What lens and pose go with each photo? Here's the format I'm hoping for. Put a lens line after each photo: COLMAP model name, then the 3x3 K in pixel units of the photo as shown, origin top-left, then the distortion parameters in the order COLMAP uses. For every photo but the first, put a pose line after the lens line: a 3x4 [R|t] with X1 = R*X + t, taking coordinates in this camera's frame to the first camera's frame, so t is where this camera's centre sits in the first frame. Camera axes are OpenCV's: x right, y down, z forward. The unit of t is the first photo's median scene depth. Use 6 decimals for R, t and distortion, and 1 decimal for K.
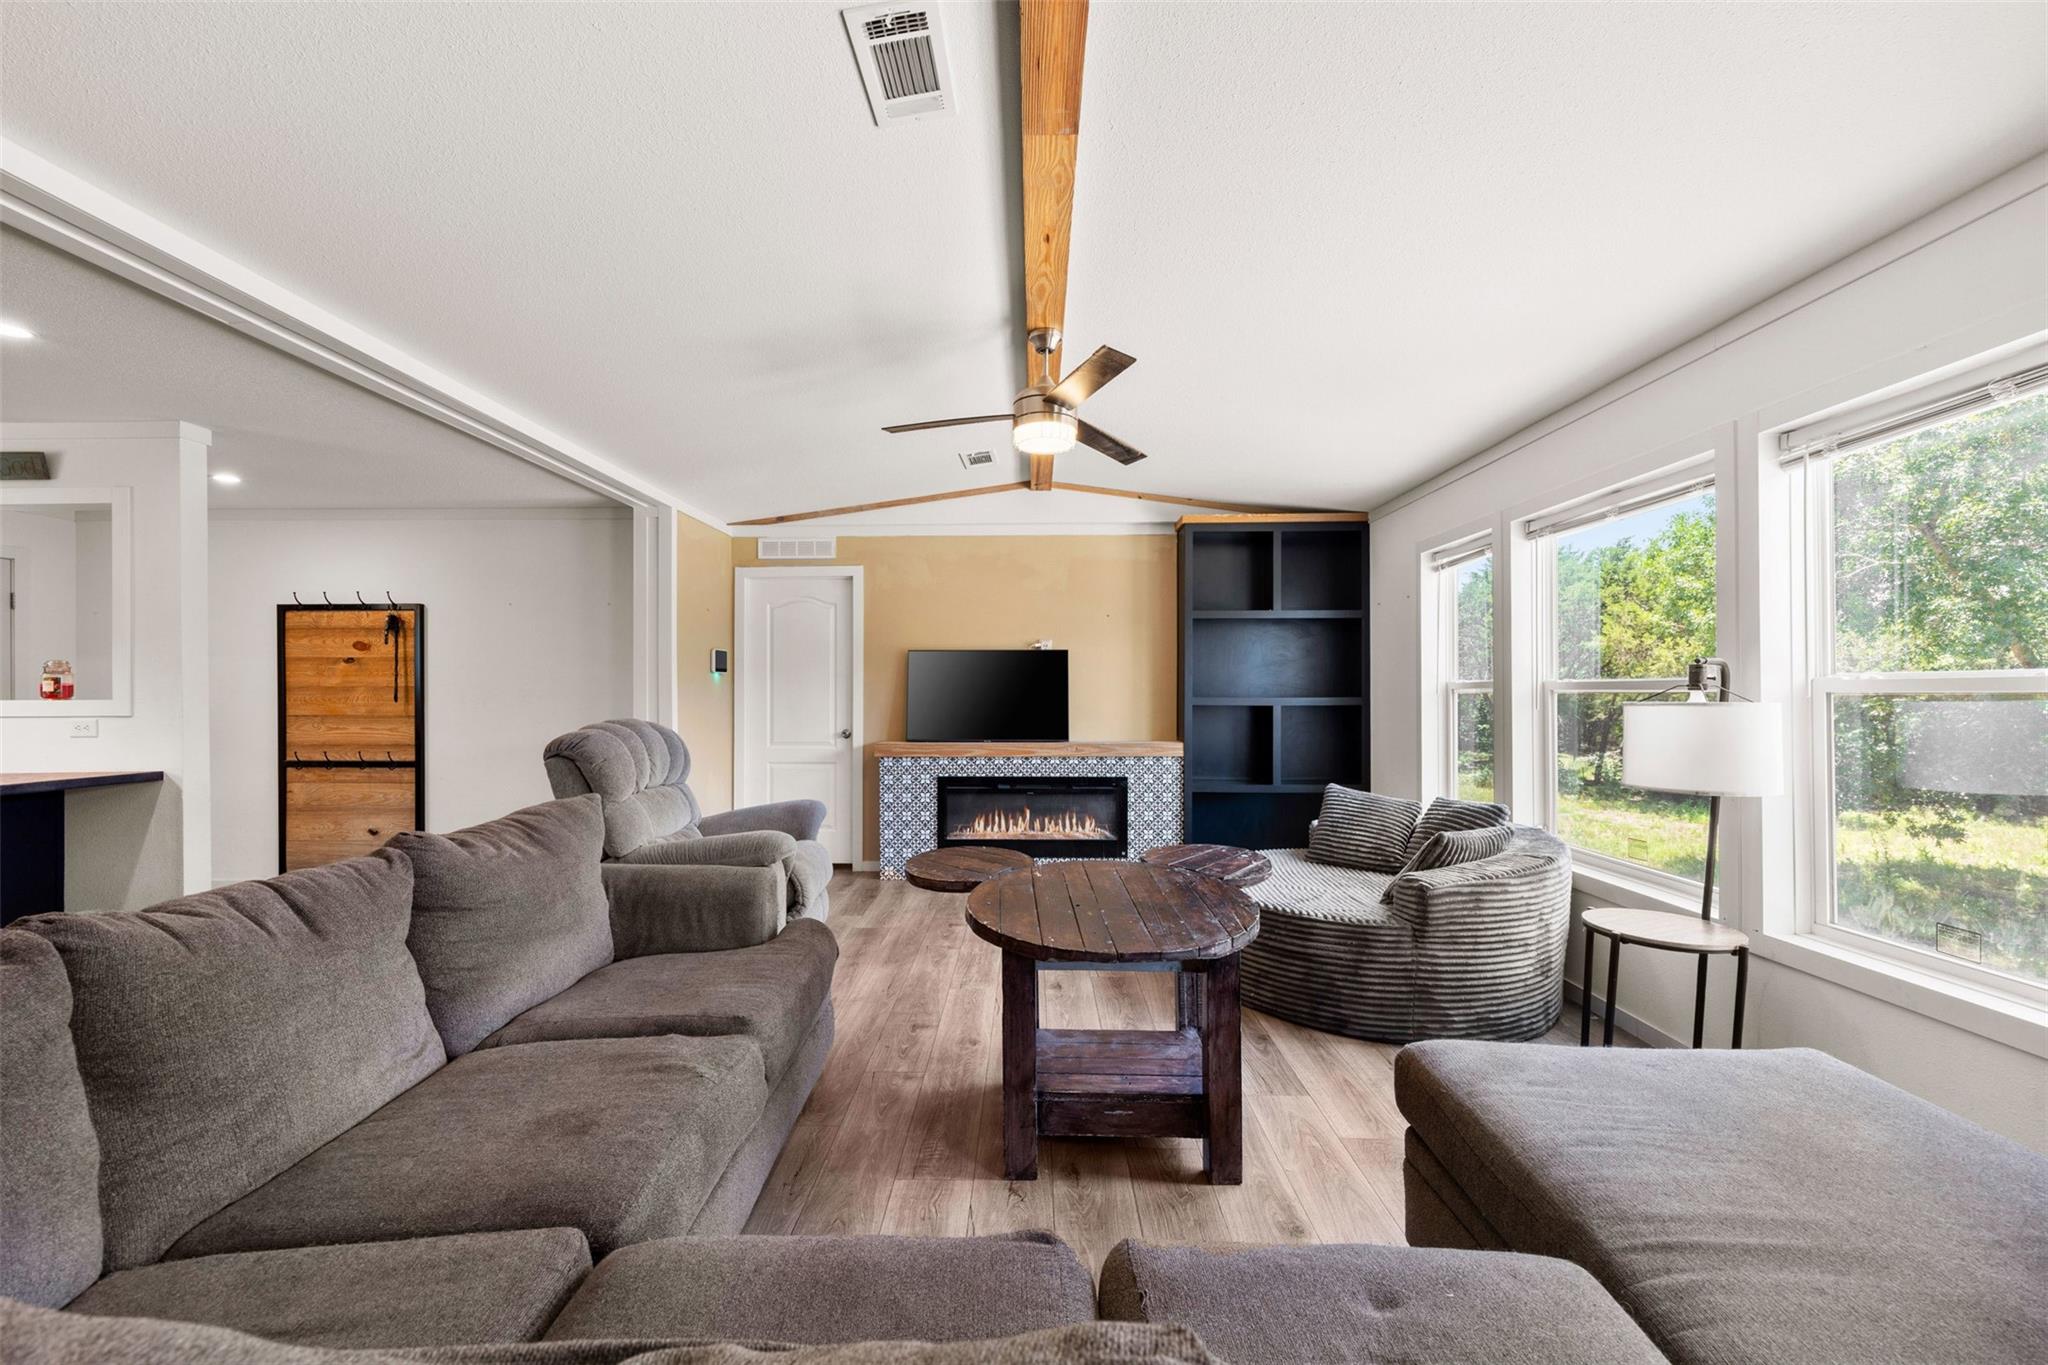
lens RADIAL K [[819.7, 0, 1015.4], [0, 819.7, 691.3], [0, 0, 1]] dist [0.001891, 0.000593]
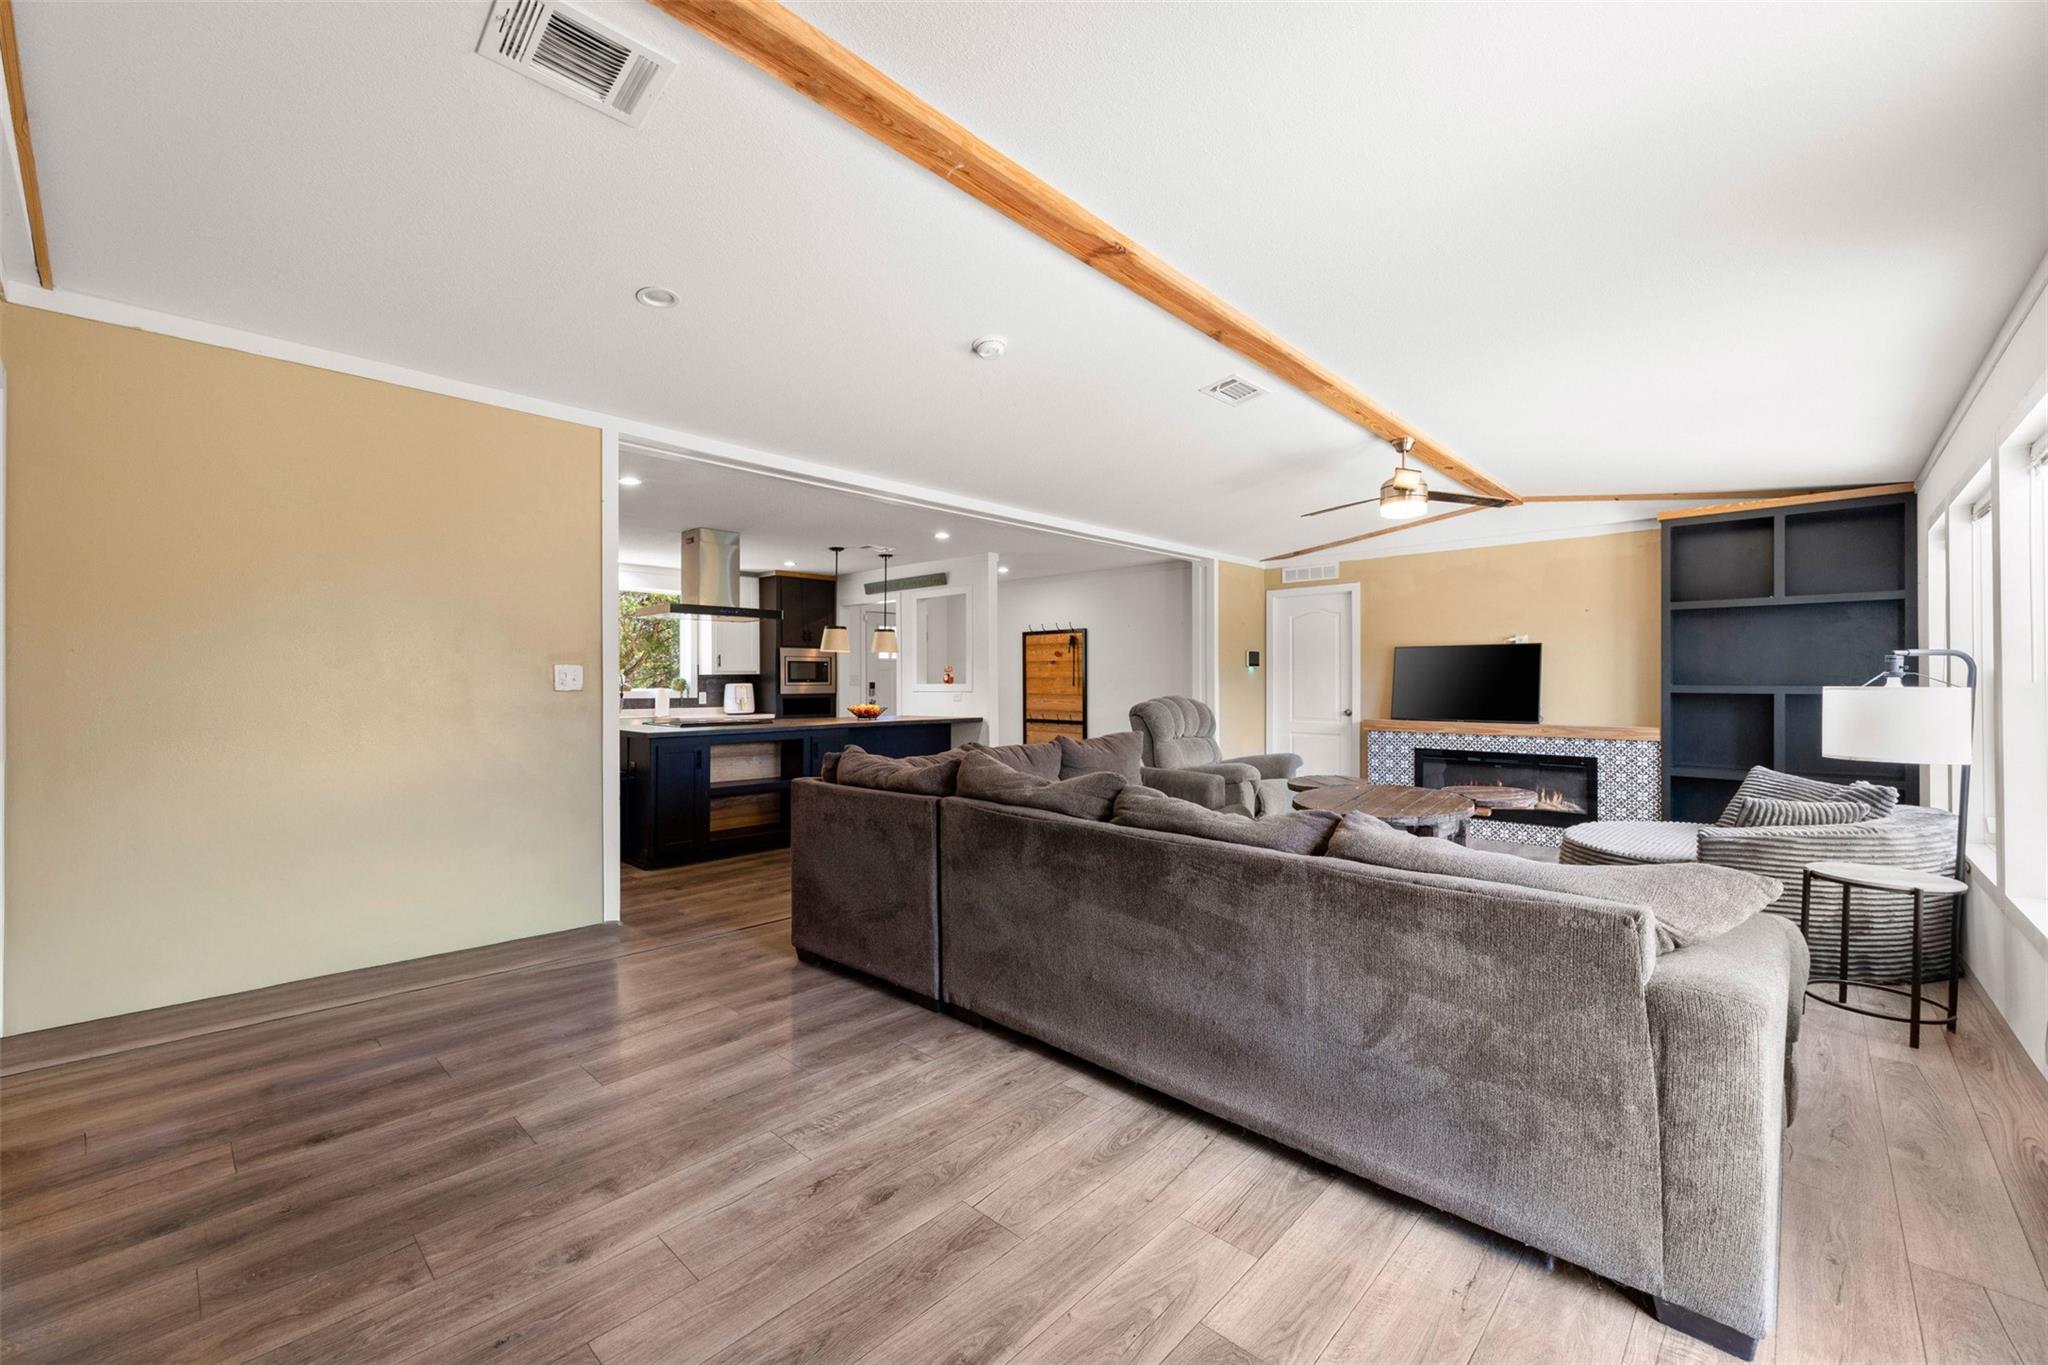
lens RADIAL K [[819.7, 0, 1015.4], [0, 819.7, 691.3], [0, 0, 1]] dist [0.001891, 0.000593]
pose [[0.737285, 0.008432, -0.675529, 0.304197], [0.000598, 0.999914, 0.013133, 0.000978], [0.675582, -0.010087, 0.737216, -0.336306]]
